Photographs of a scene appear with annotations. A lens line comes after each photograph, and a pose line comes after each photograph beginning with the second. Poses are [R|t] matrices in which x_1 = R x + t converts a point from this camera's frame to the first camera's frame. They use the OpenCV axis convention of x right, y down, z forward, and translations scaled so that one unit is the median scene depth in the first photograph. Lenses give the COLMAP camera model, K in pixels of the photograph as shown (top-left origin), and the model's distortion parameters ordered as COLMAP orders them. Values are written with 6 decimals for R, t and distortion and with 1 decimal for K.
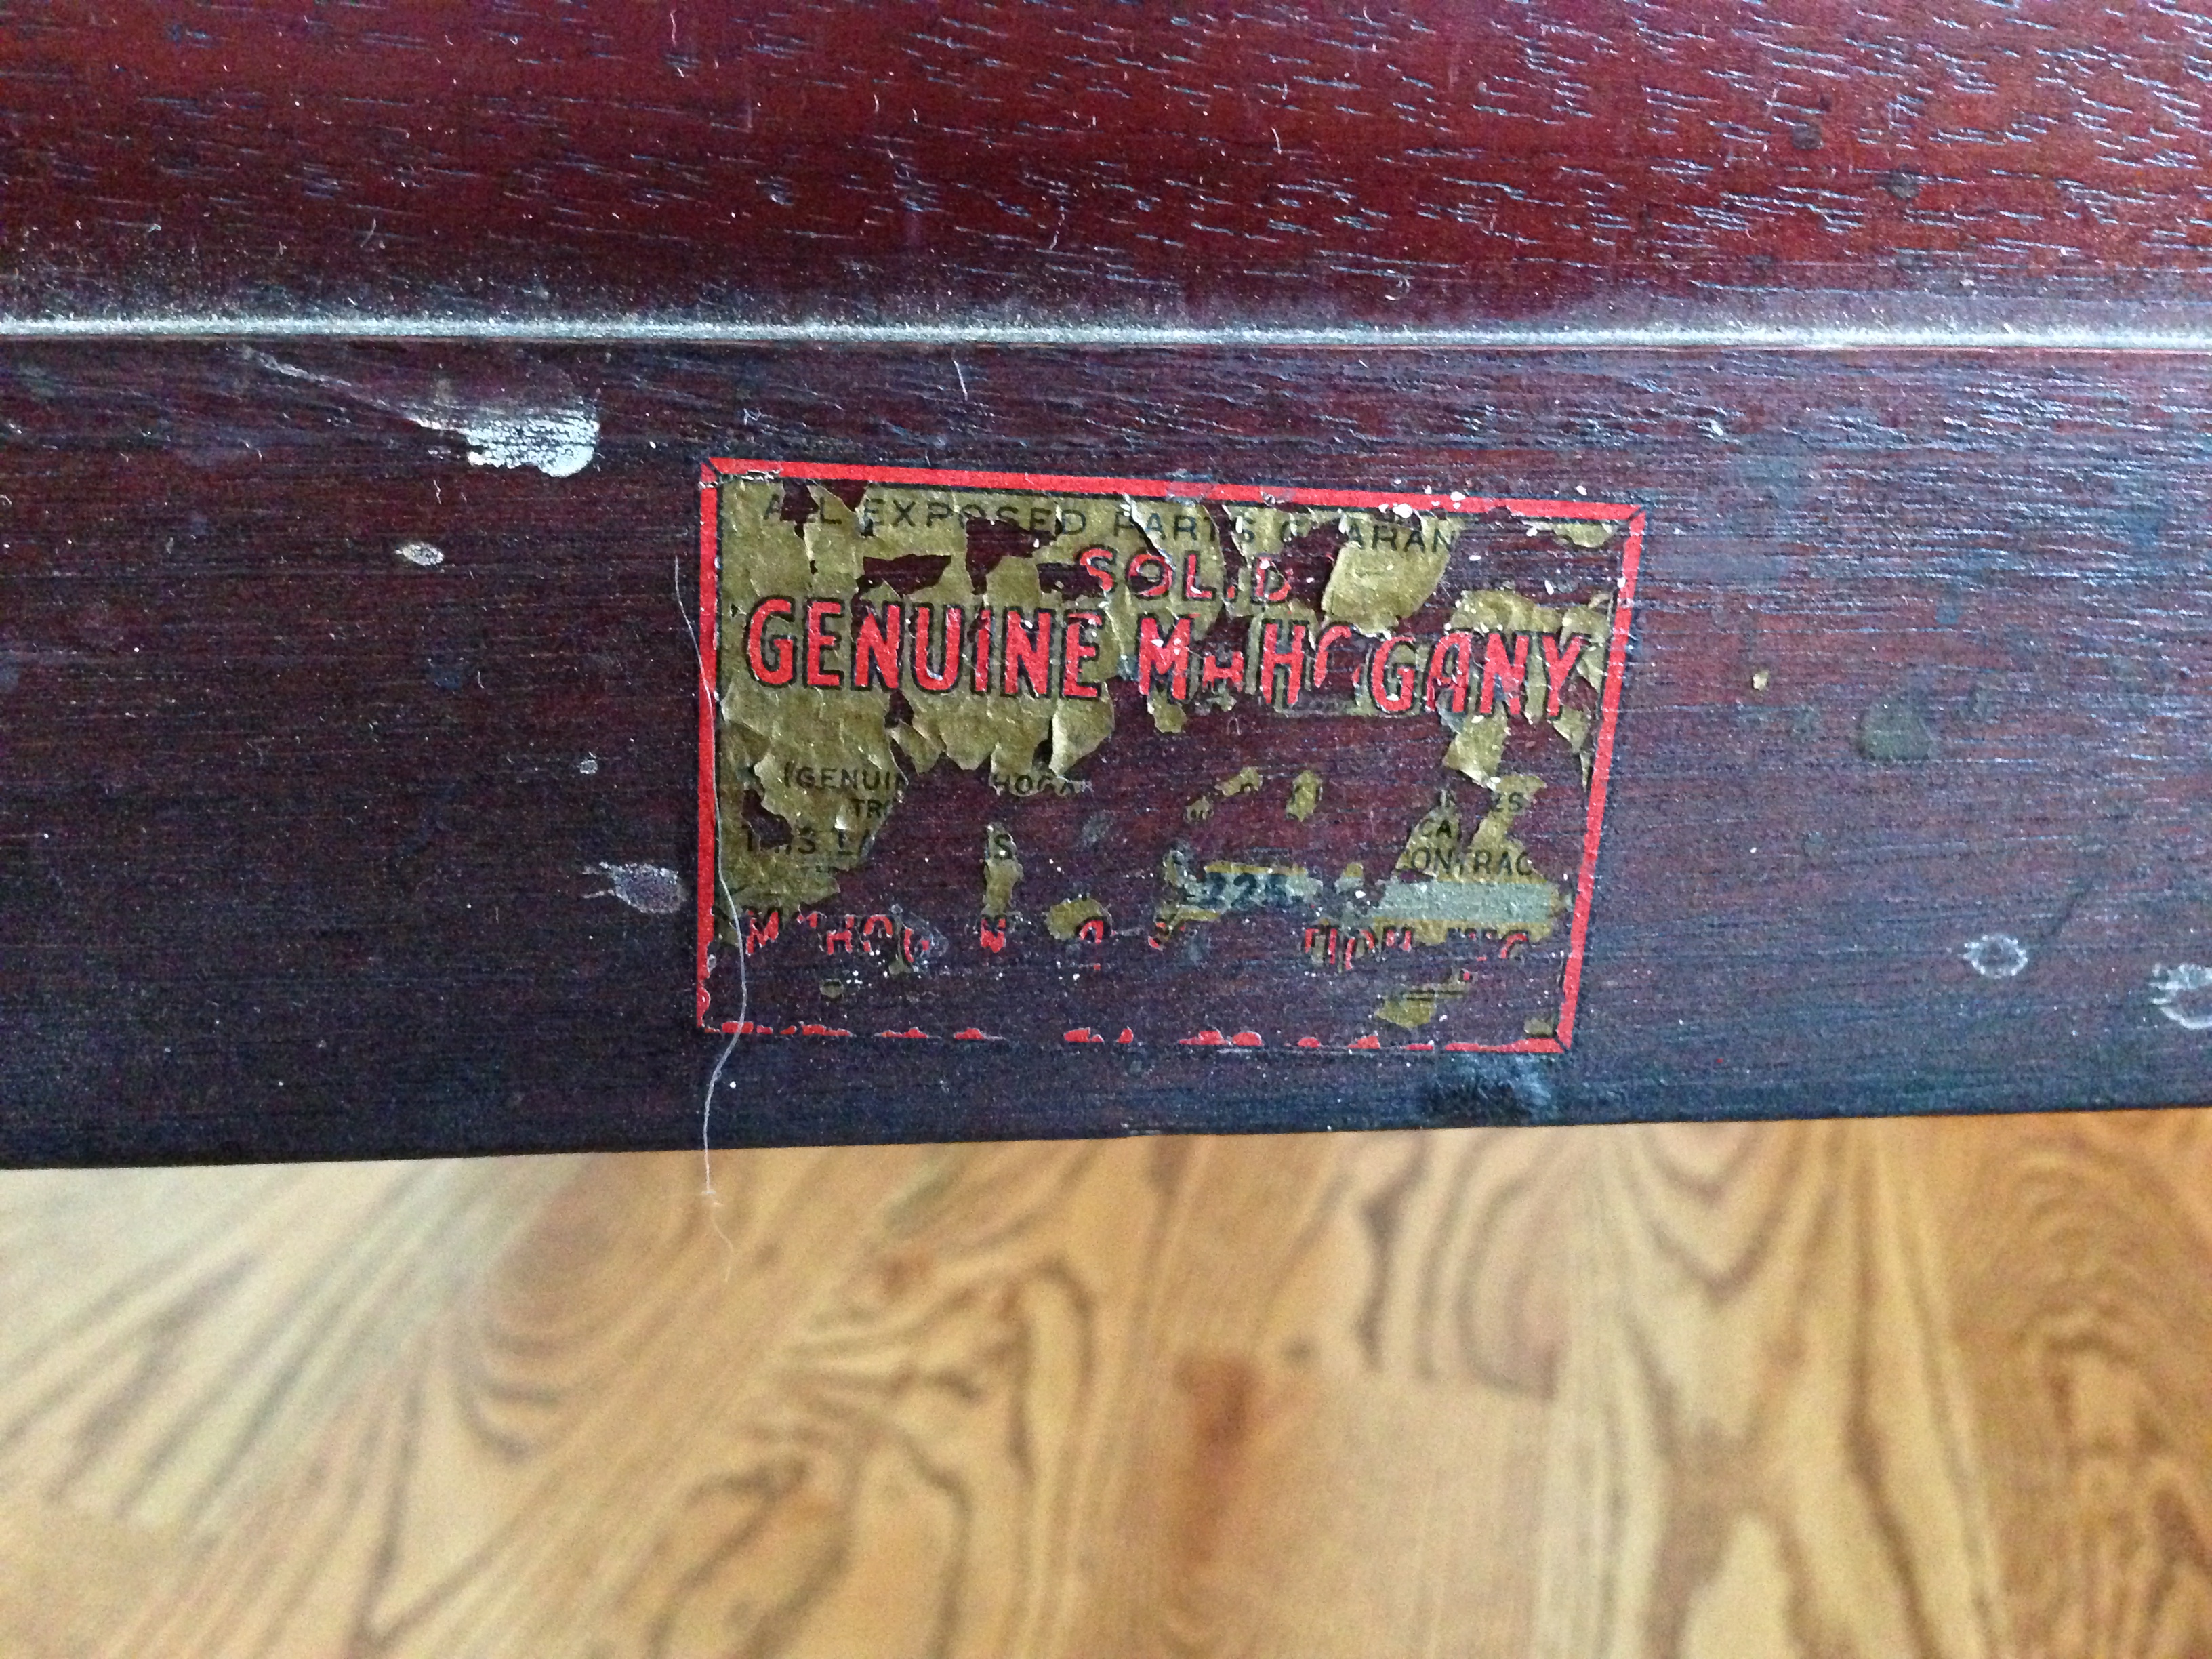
lens RADIAL K [[2113.8, 0, 1109.4], [0, 2113.8, 833.2], [0, 0, 1]] dist [0.052816, 0.000000]
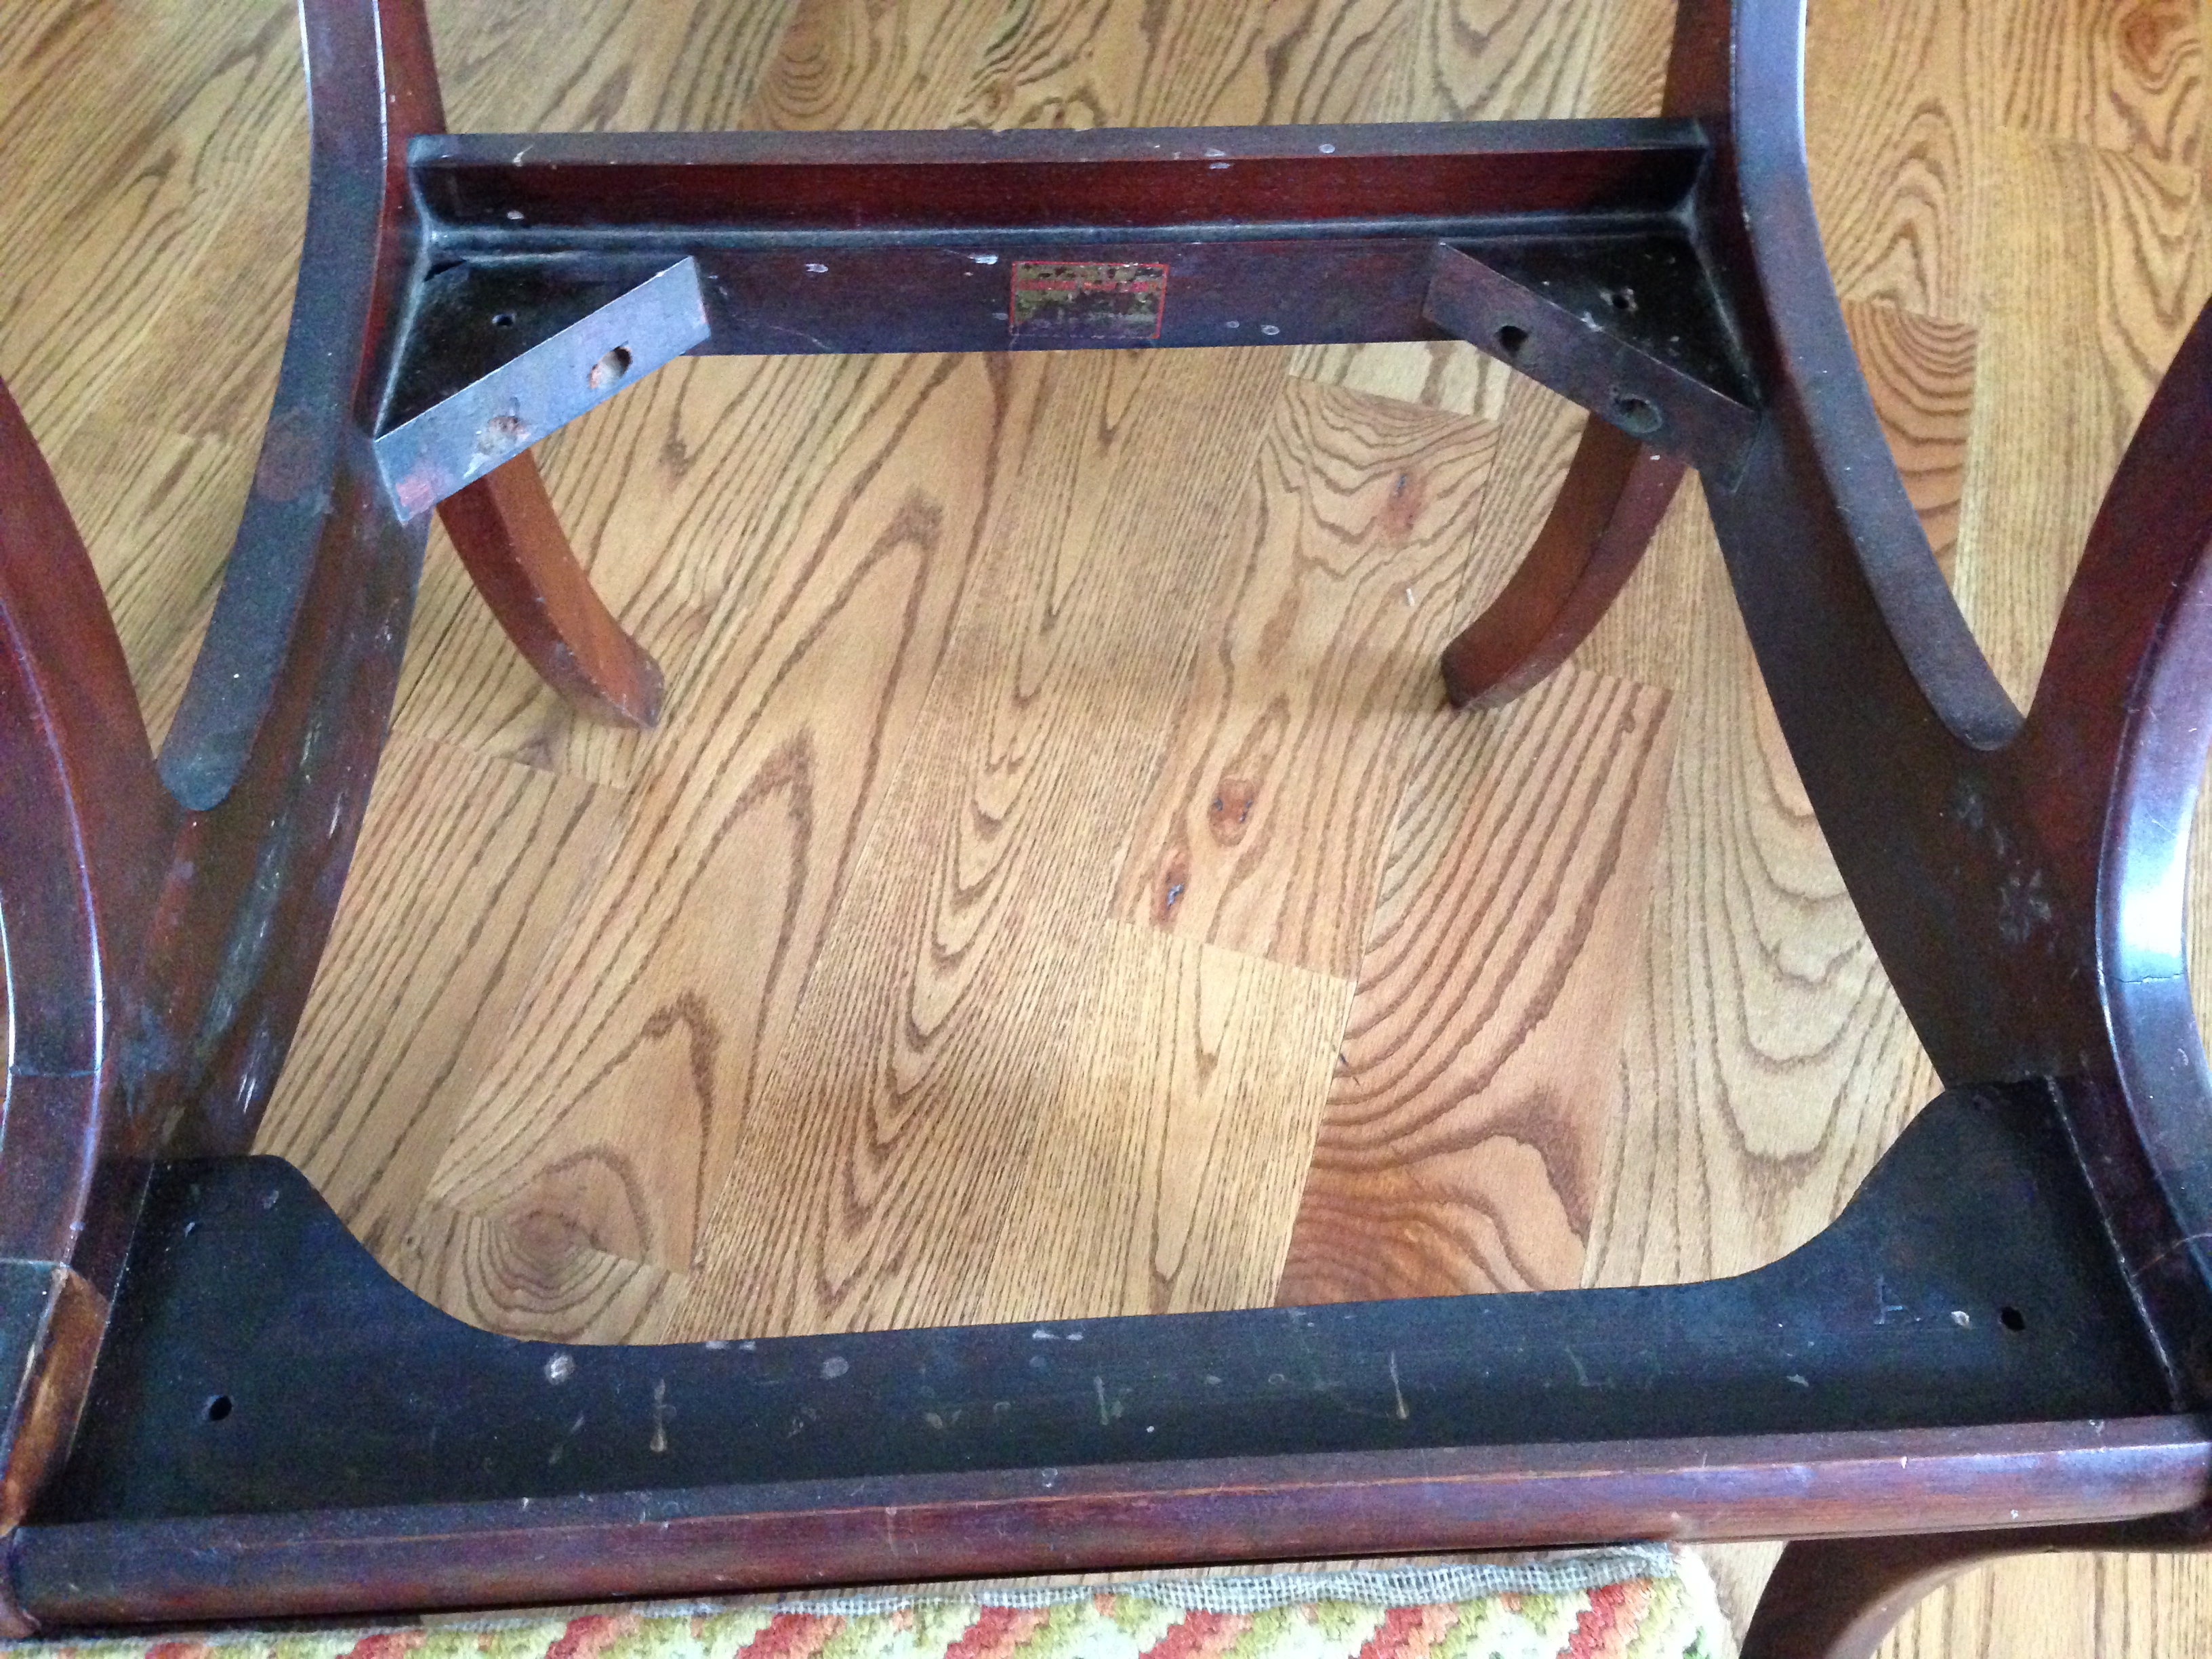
lens RADIAL K [[2113.8, 0, 1094.3], [0, 2113.8, 816.4], [0, 0, 1]] dist [0.052816, 0.000000]
pose [[0.999179, 0.037716, -0.014766, 0.039265], [-0.020157, 0.779235, 0.626407, -0.551397], [0.035132, -0.625596, 0.779356, -0.954819]]
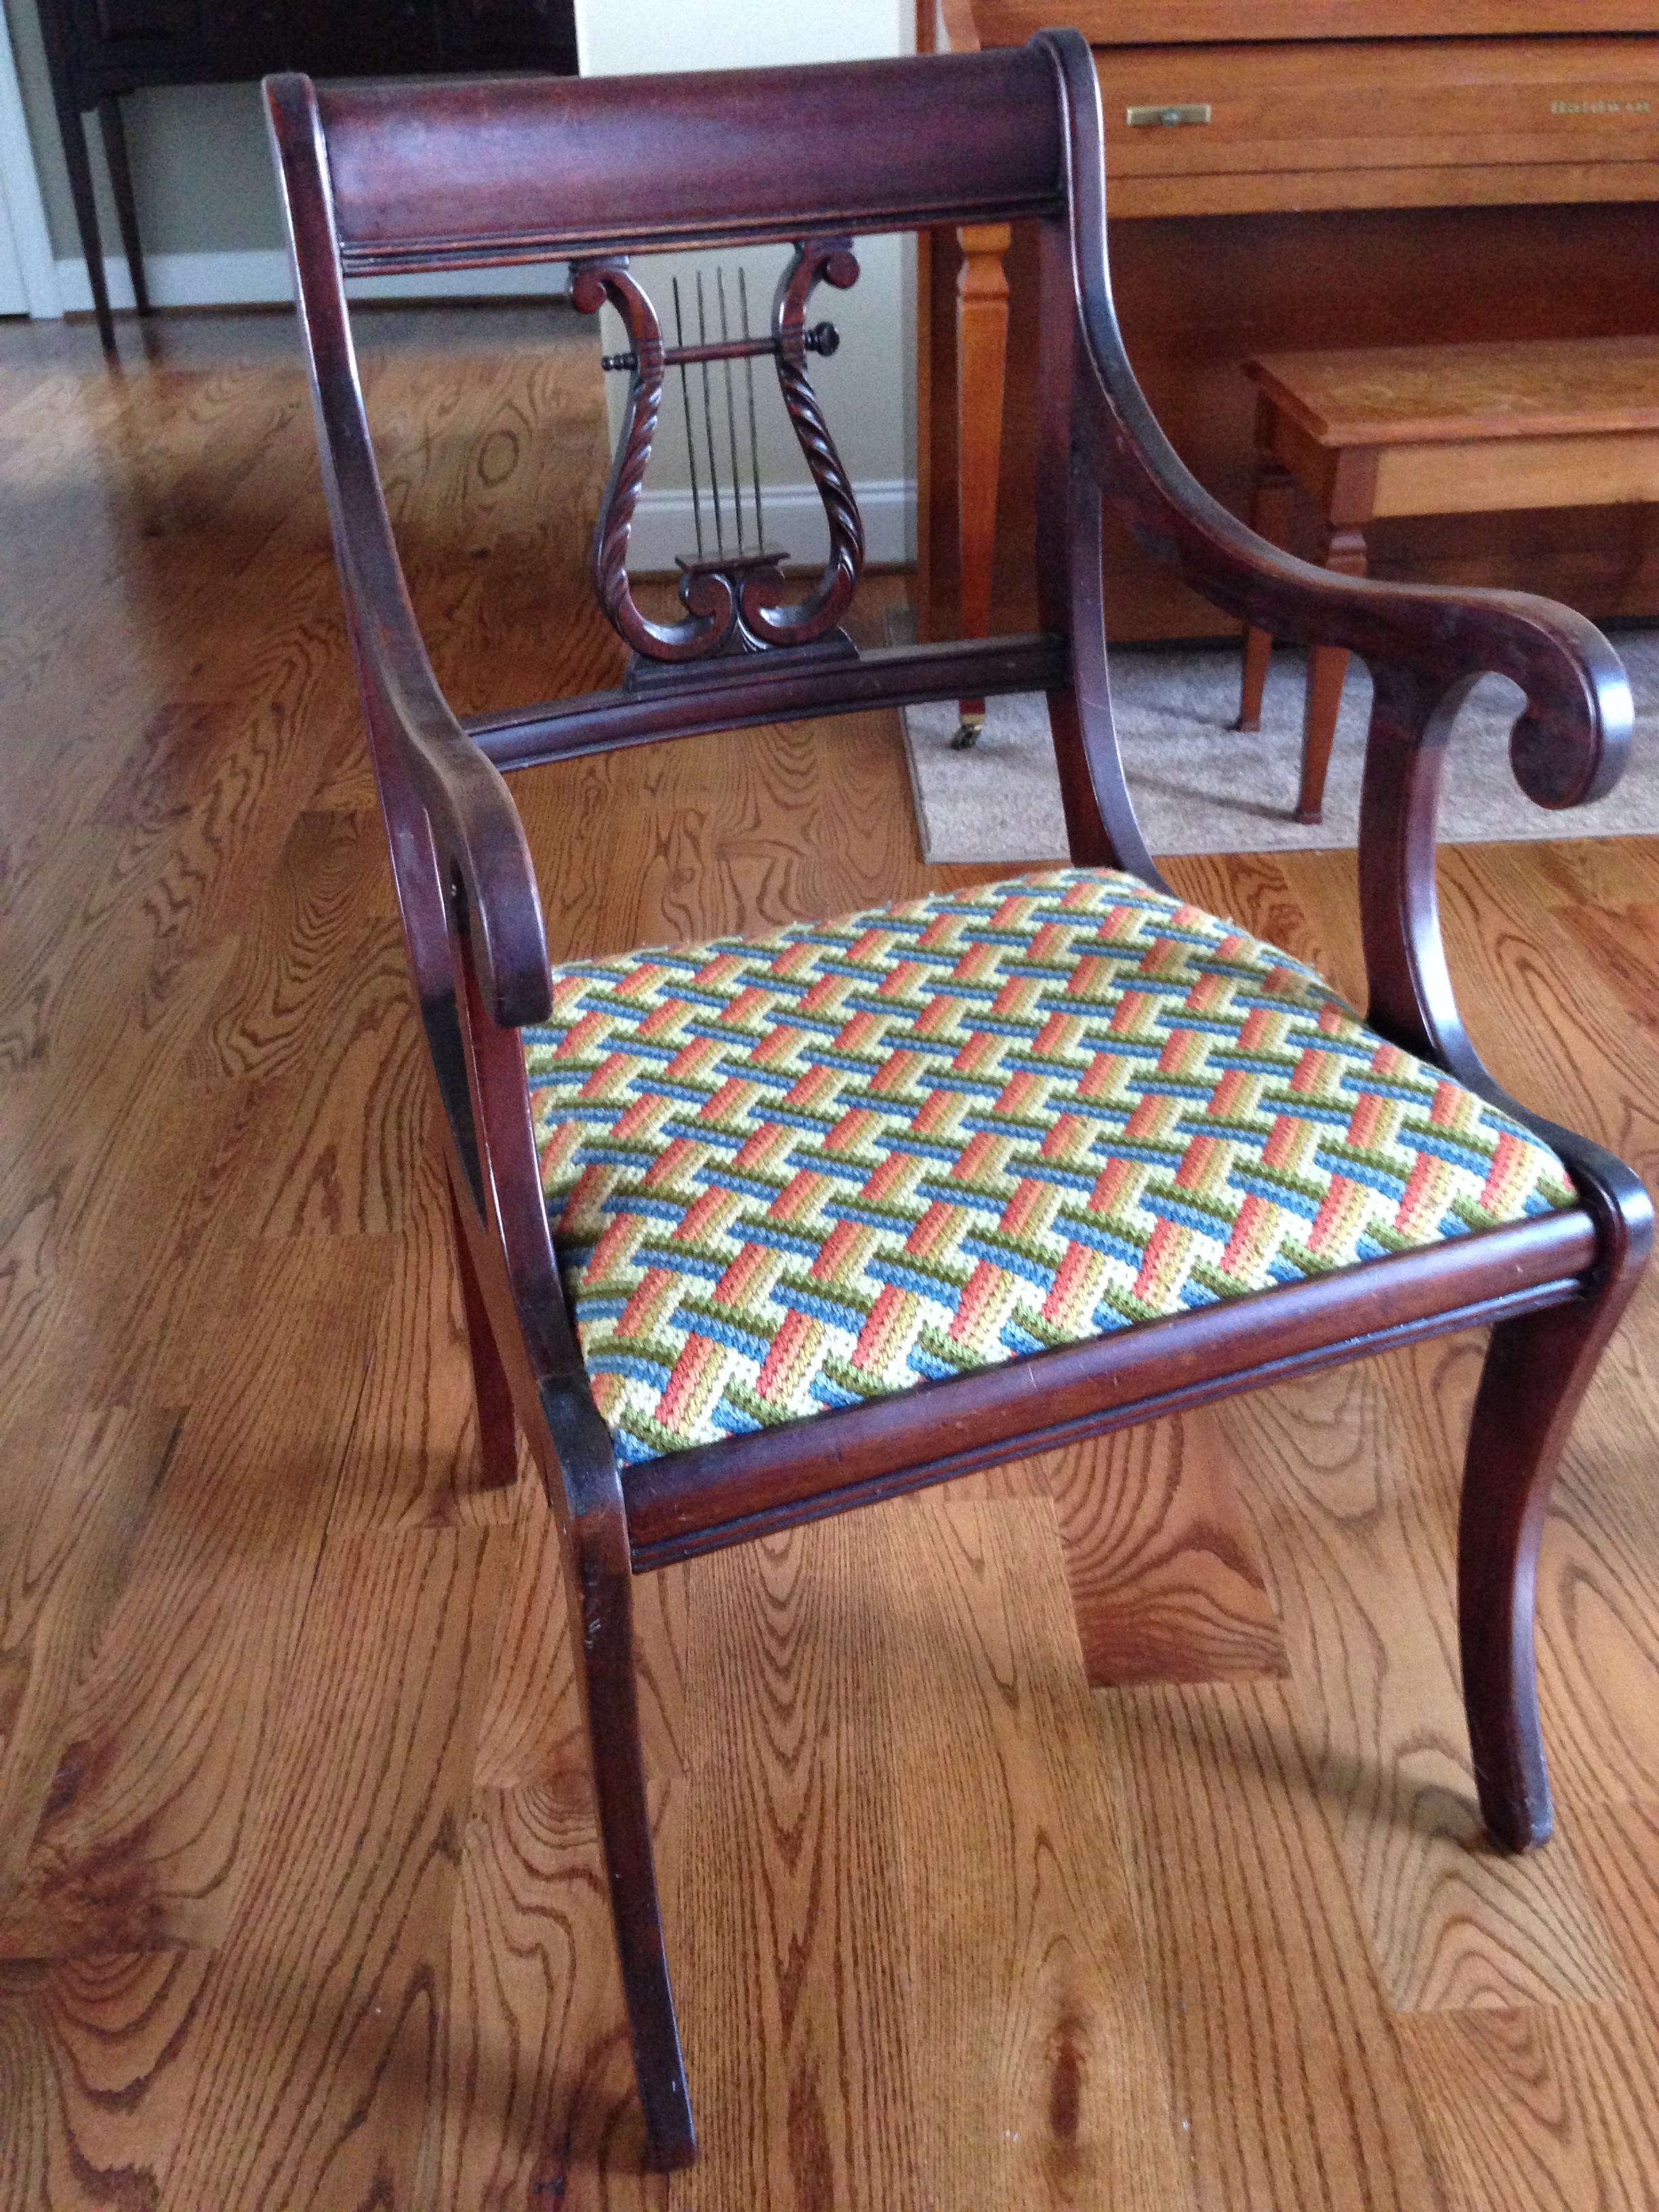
lens RADIAL K [[2113.8, 0, 846.2], [0, 2113.8, 1150.1], [0, 0, 1]] dist [0.052816, 0.000000]
pose [[0.957720, -0.180898, 0.223716, -0.485376], [0.127246, 0.963740, 0.234550, -0.384601], [-0.258034, -0.196167, 0.946011, -1.908242]]
